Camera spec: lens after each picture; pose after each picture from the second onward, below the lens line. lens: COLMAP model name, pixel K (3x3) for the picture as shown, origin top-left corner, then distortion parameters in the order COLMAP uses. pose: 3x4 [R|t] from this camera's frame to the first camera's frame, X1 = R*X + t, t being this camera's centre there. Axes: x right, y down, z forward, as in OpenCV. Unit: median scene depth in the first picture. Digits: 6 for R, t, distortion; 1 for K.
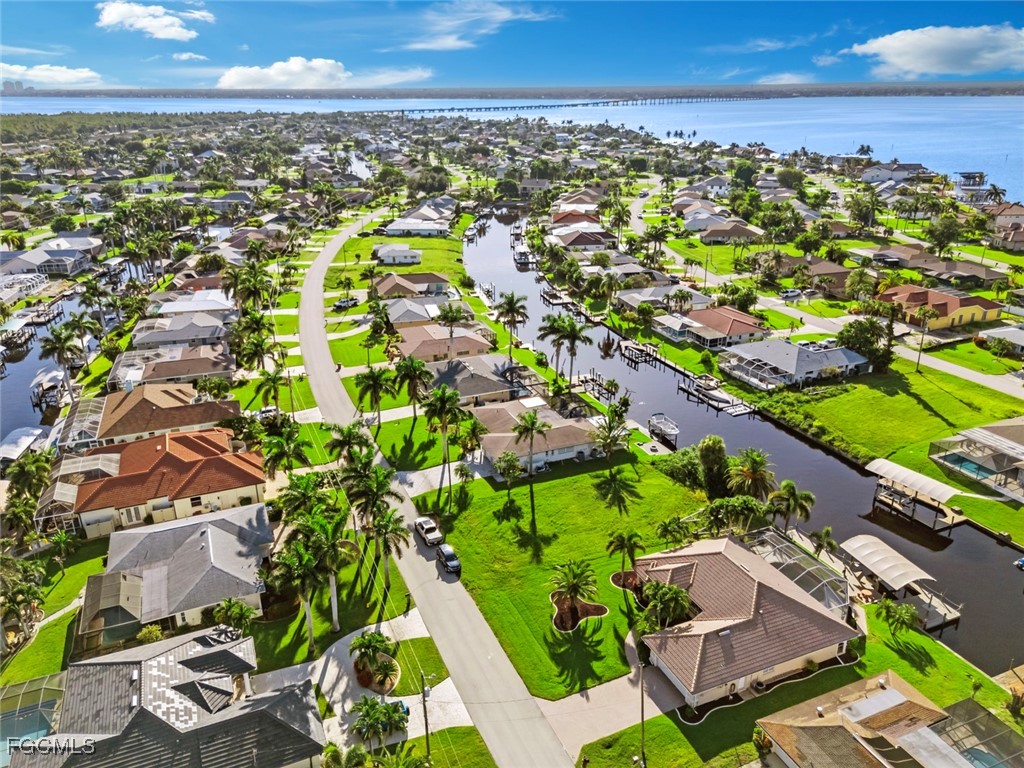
lens RADIAL K [[752.1, 0, 519.4], [0, 752.1, 383.9], [0, 0, 1]] dist [0.059722, -0.054252]
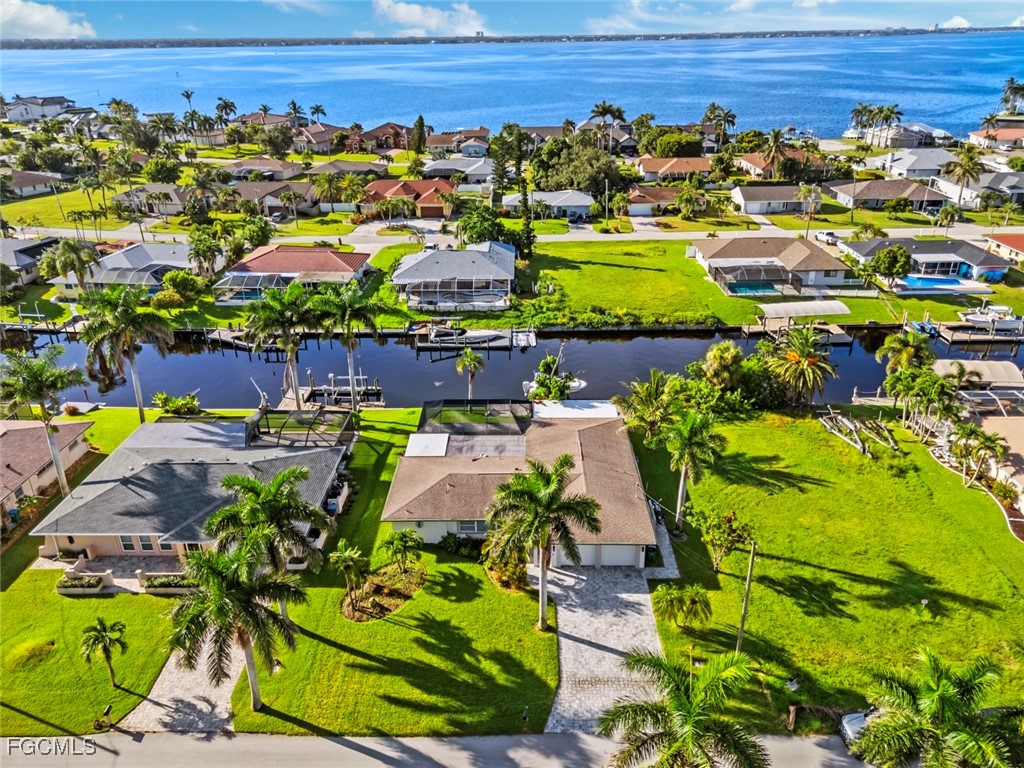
lens RADIAL K [[752.1, 0, 519.4], [0, 752.1, 383.9], [0, 0, 1]] dist [0.059722, -0.054252]
pose [[0.420373, -0.383328, 0.822403, -0.267627], [0.340791, 0.906721, 0.248433, -0.088095], [-0.840921, 0.175833, 0.511795, 0.507297]]
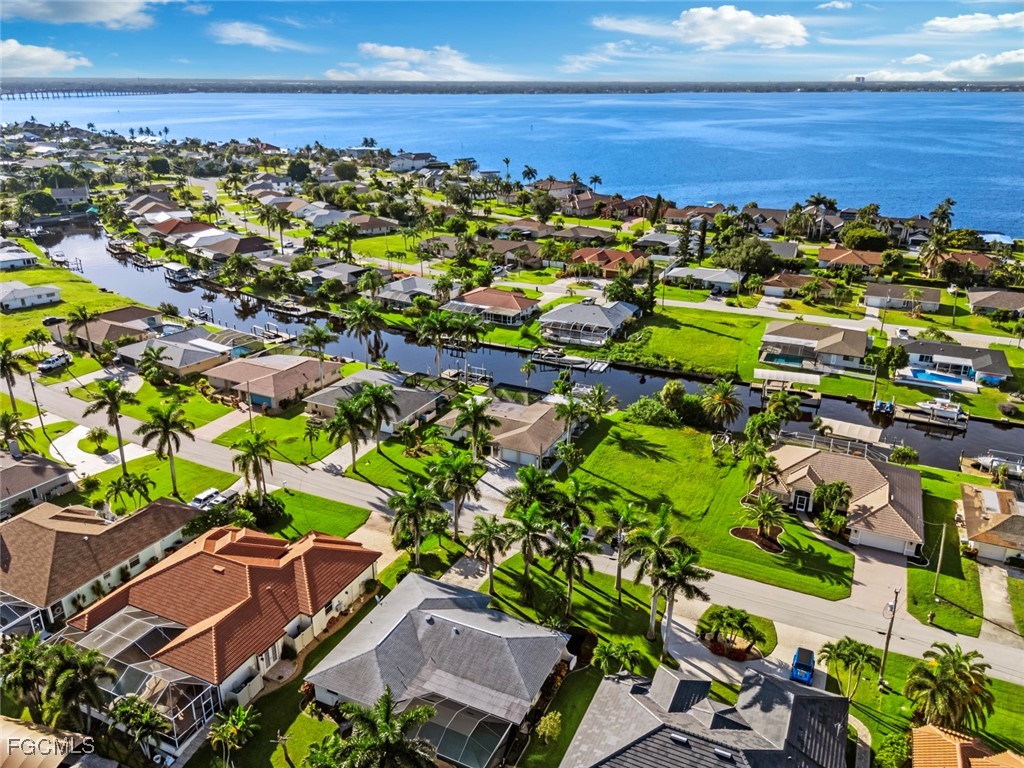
lens RADIAL K [[752.1, 0, 519.4], [0, 752.1, 383.9], [0, 0, 1]] dist [0.059722, -0.054252]
pose [[0.758548, -0.233996, 0.608154, -0.400591], [0.230831, 0.969272, 0.085028, -0.051540], [-0.609363, 0.075883, 0.789252, 0.140336]]
